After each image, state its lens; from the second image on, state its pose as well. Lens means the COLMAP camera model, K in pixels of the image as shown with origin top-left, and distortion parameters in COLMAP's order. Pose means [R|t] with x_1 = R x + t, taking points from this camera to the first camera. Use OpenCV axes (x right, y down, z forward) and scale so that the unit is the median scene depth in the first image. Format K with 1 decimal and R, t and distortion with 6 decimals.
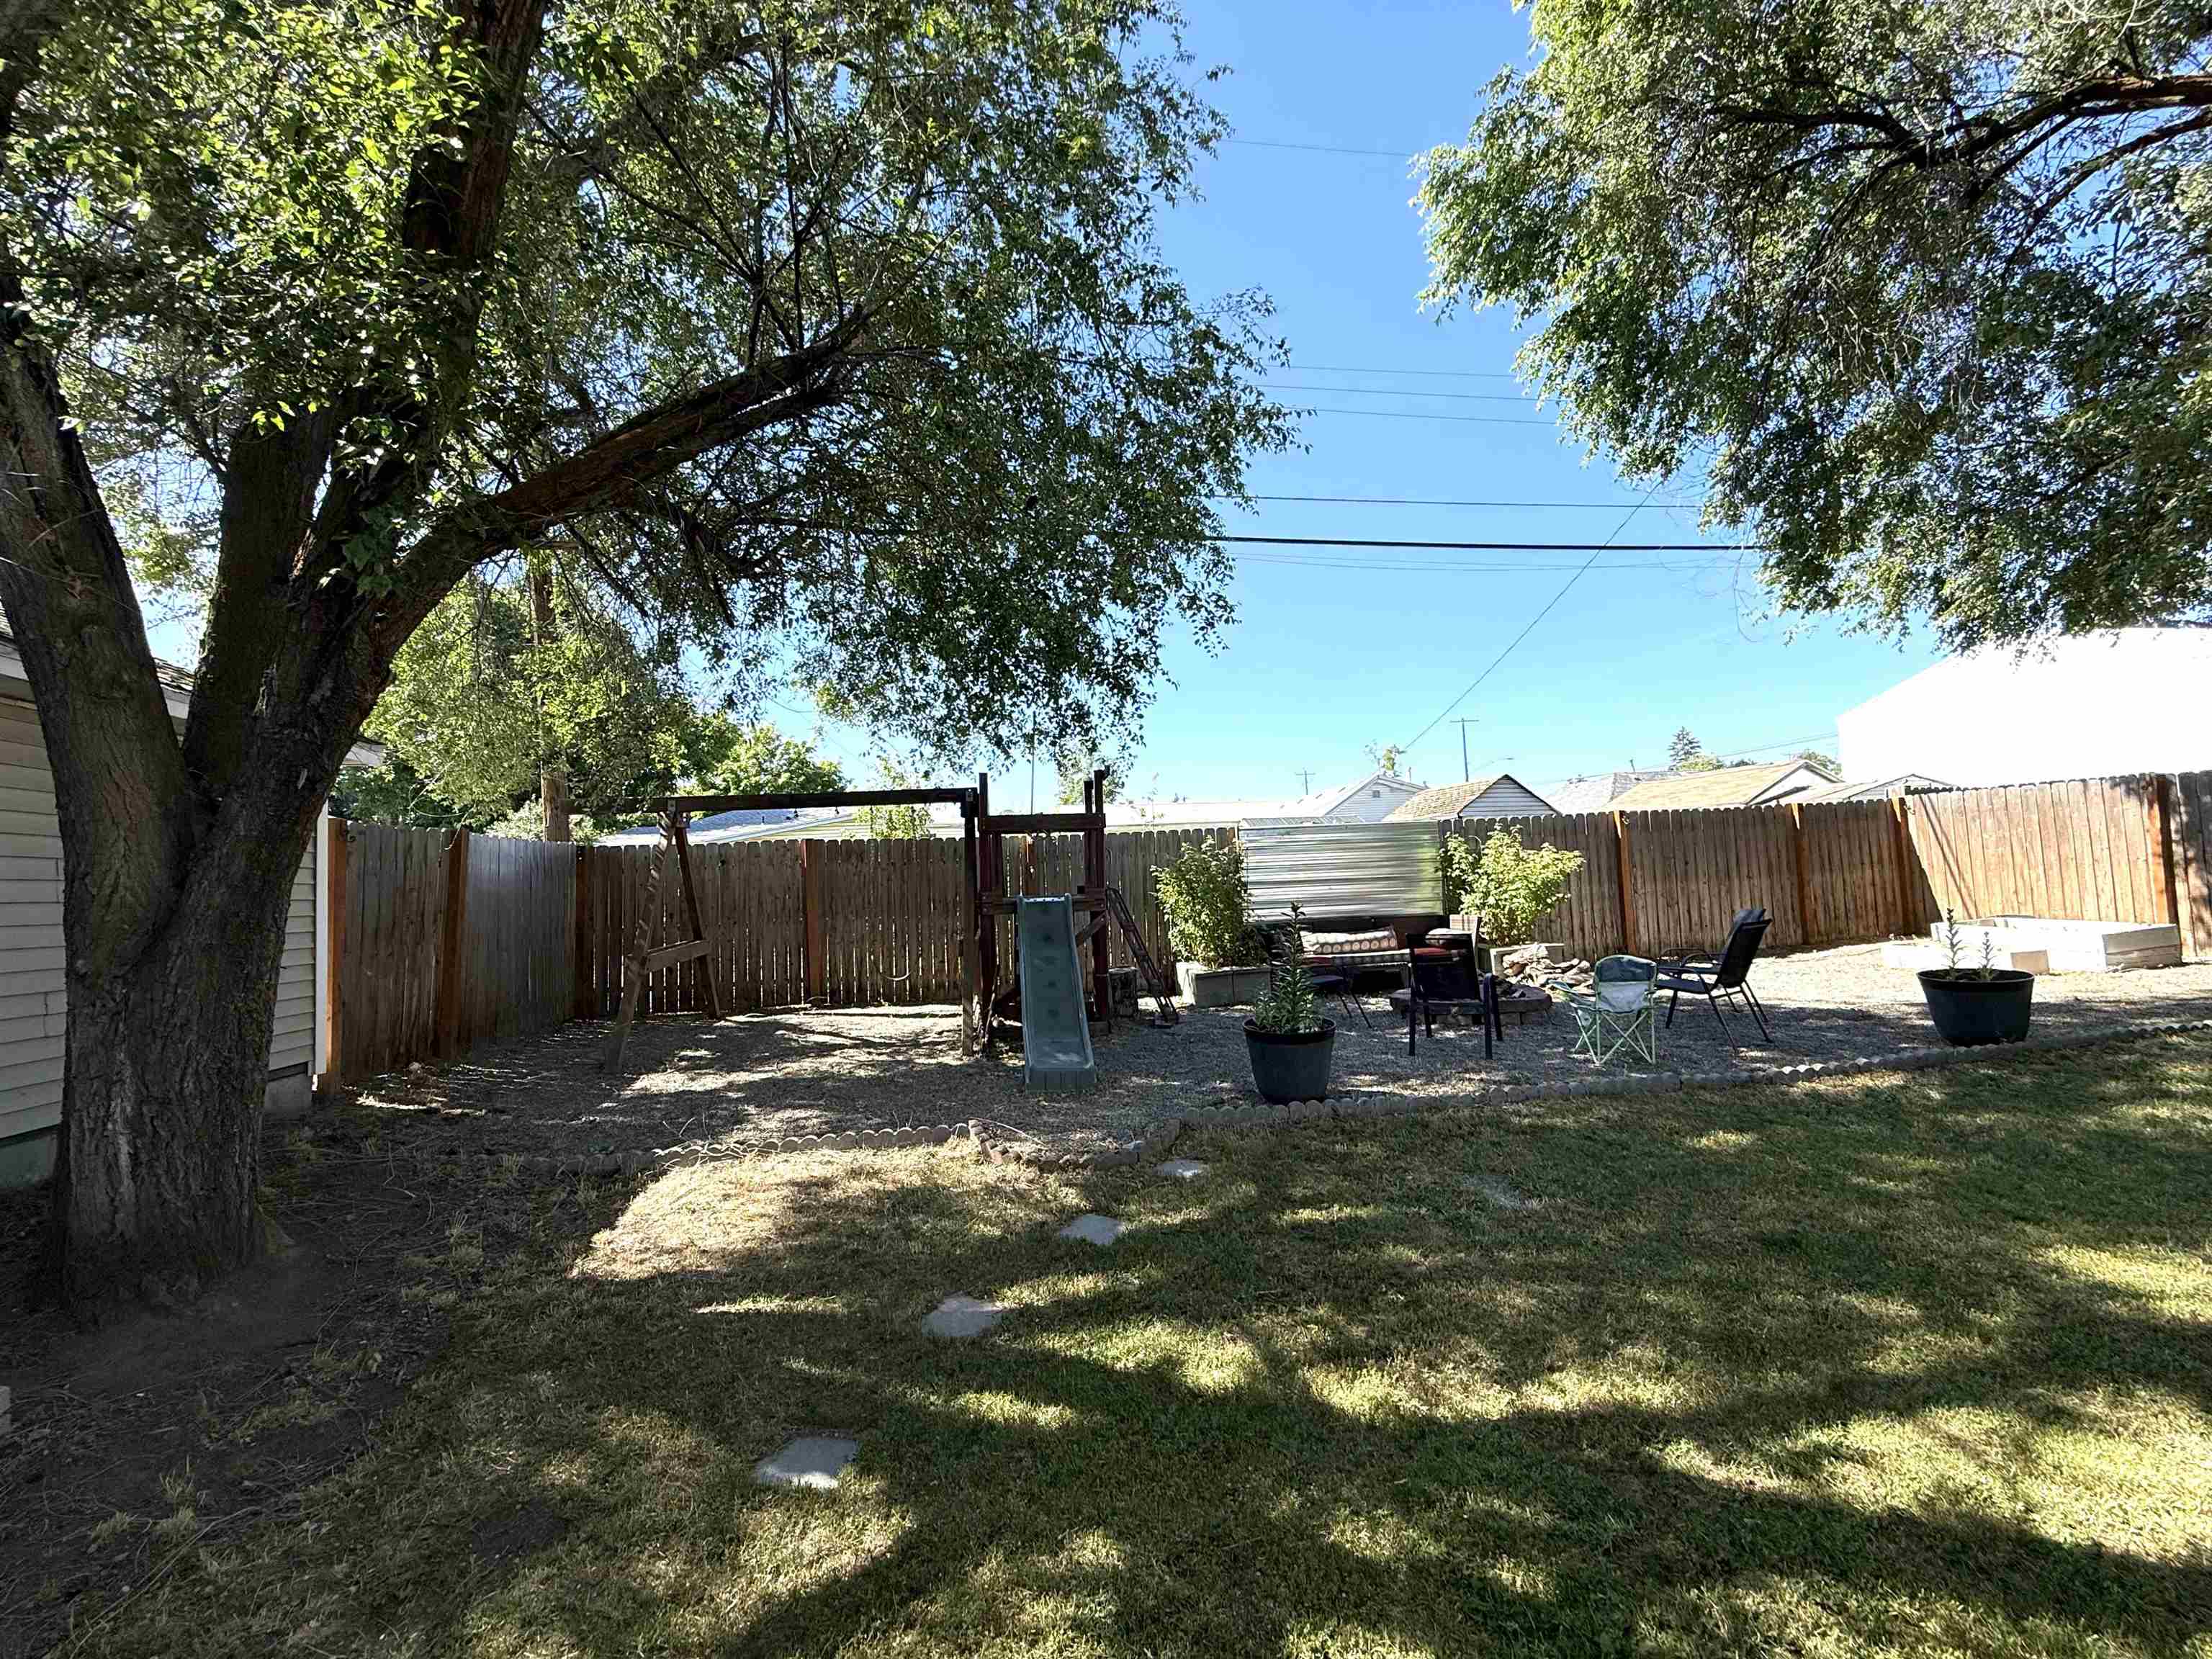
lens RADIAL K [[881.7, 0, 1110.2], [0, 881.7, 827.7], [0, 0, 1]] dist [0.000291, 0.000499]
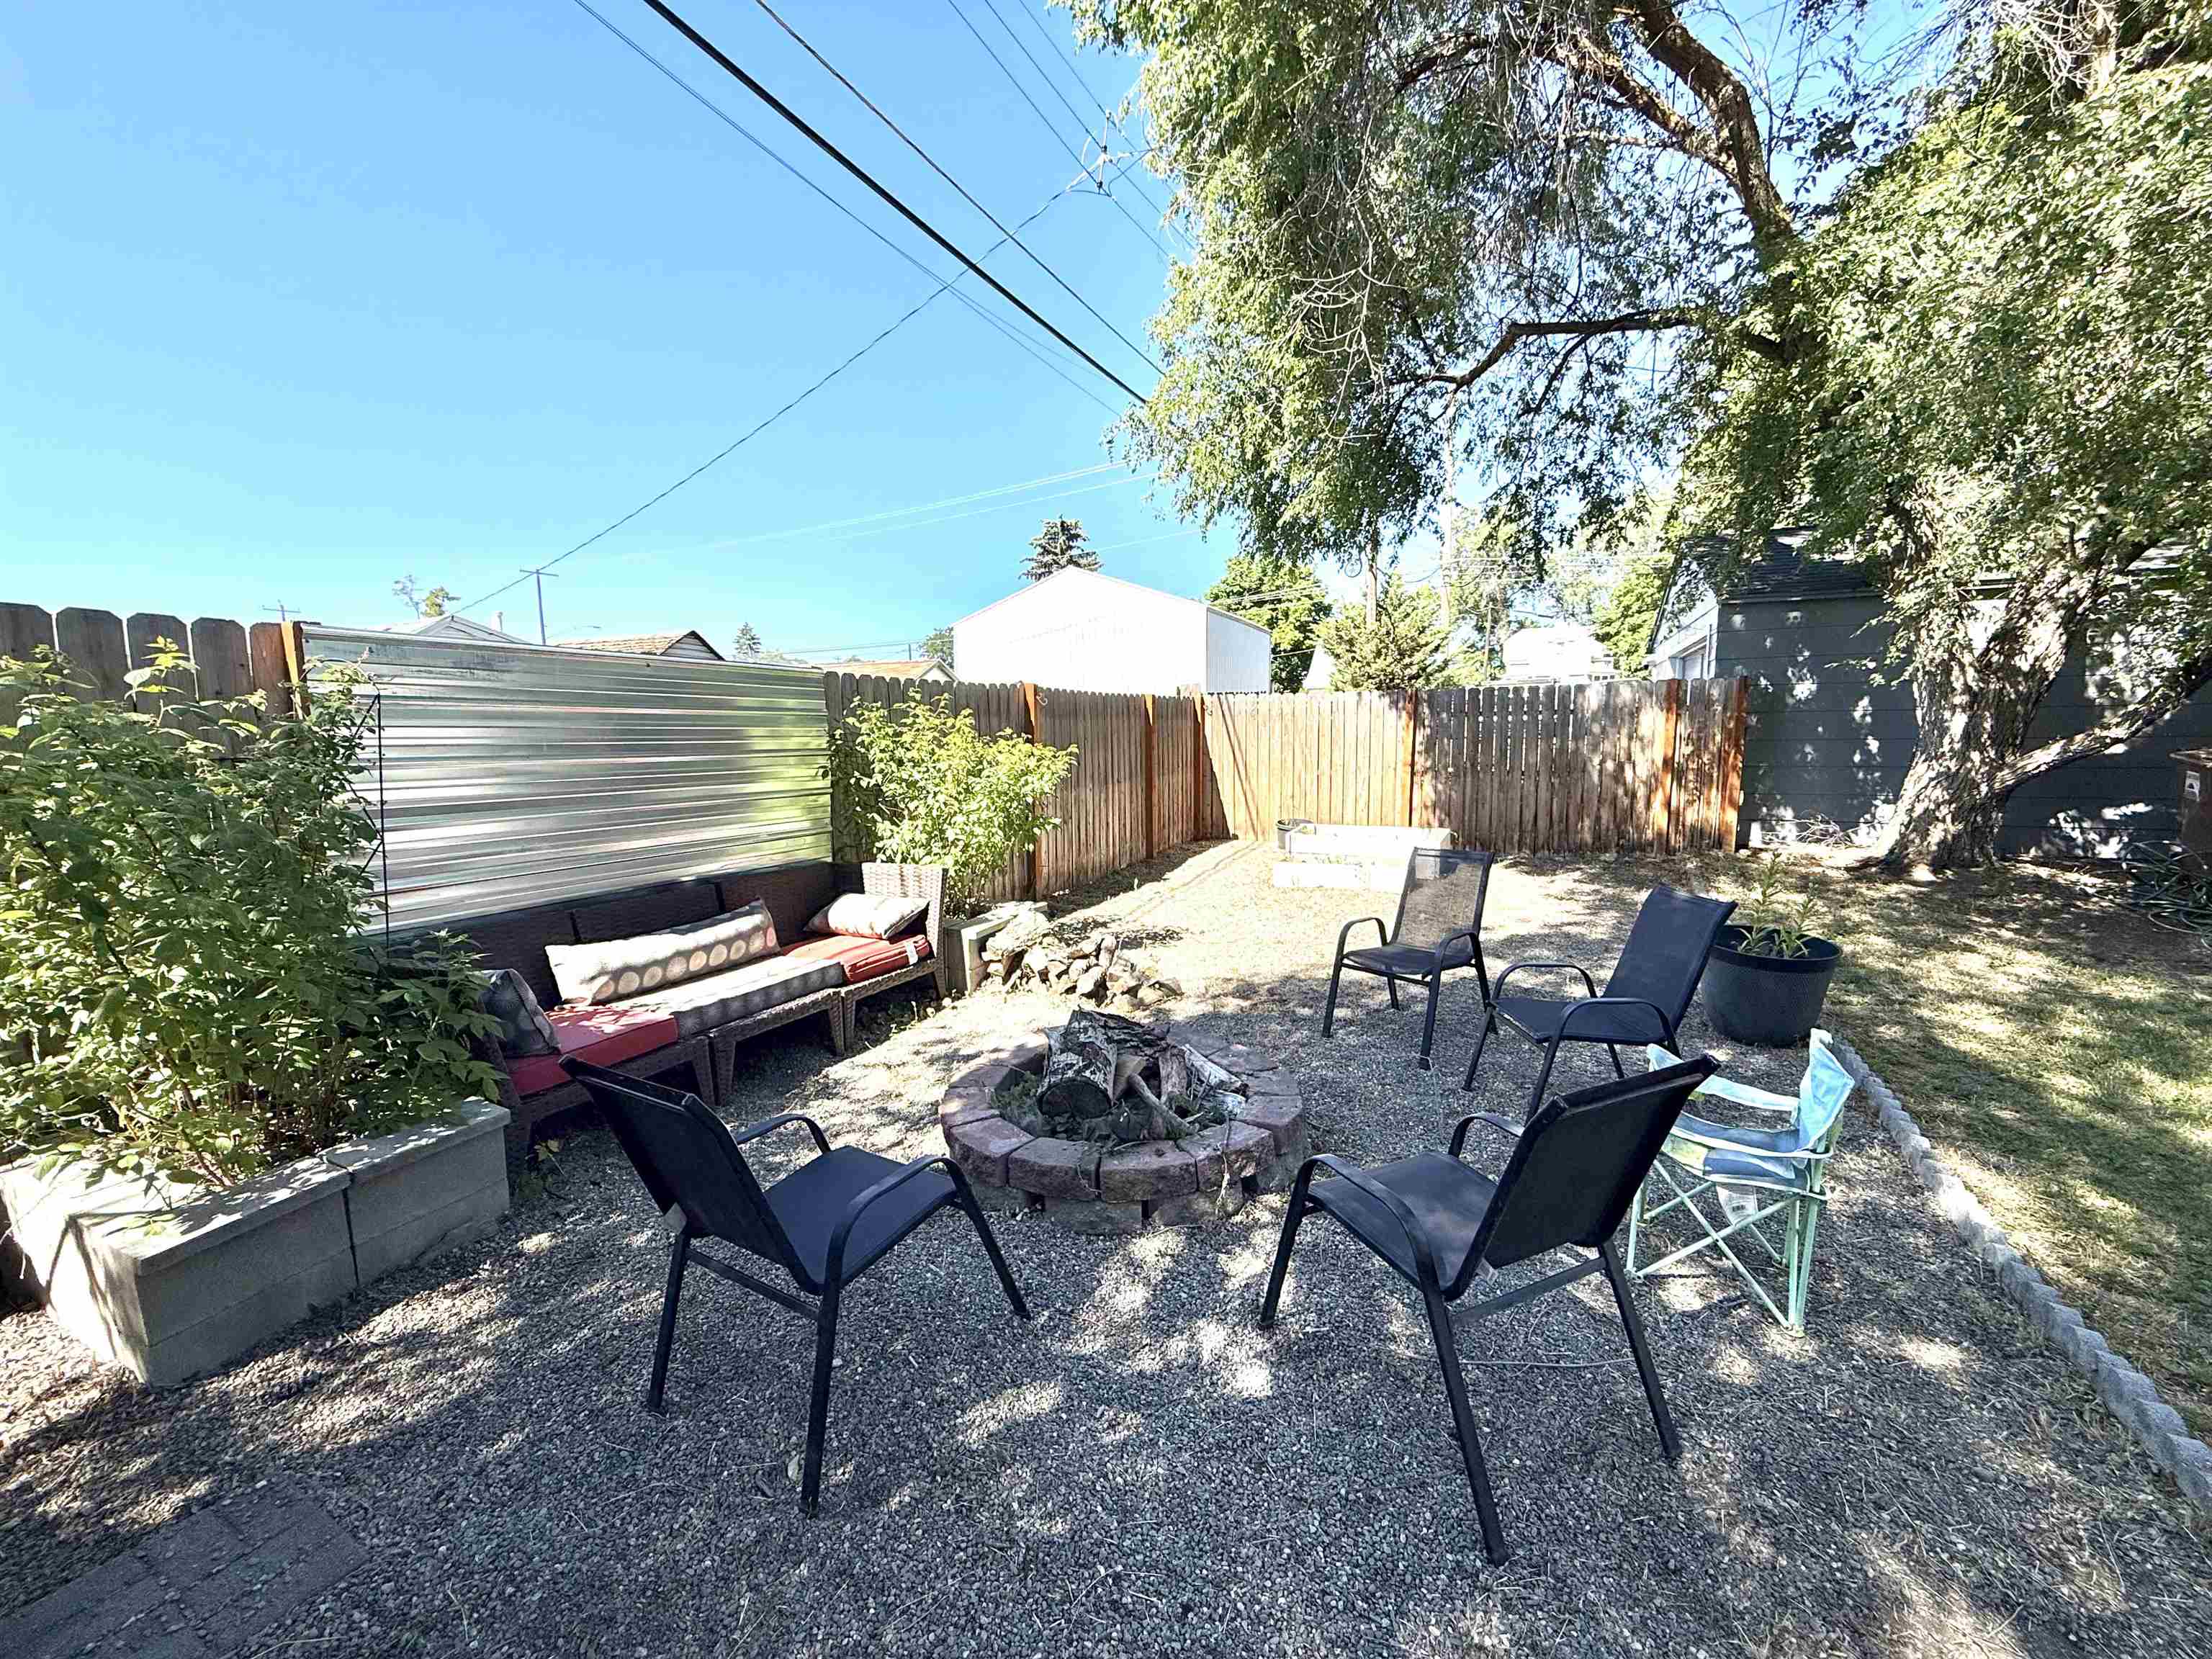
lens RADIAL K [[881.7, 0, 1108.9], [0, 881.7, 841.9], [0, 0, 1]] dist [0.000291, 0.000499]
pose [[0.547472, -0.062534, 0.834484, 0.044965], [-0.056805, 0.992127, 0.111615, 0.022542], [-0.834894, -0.108509, 0.539609, 0.621974]]
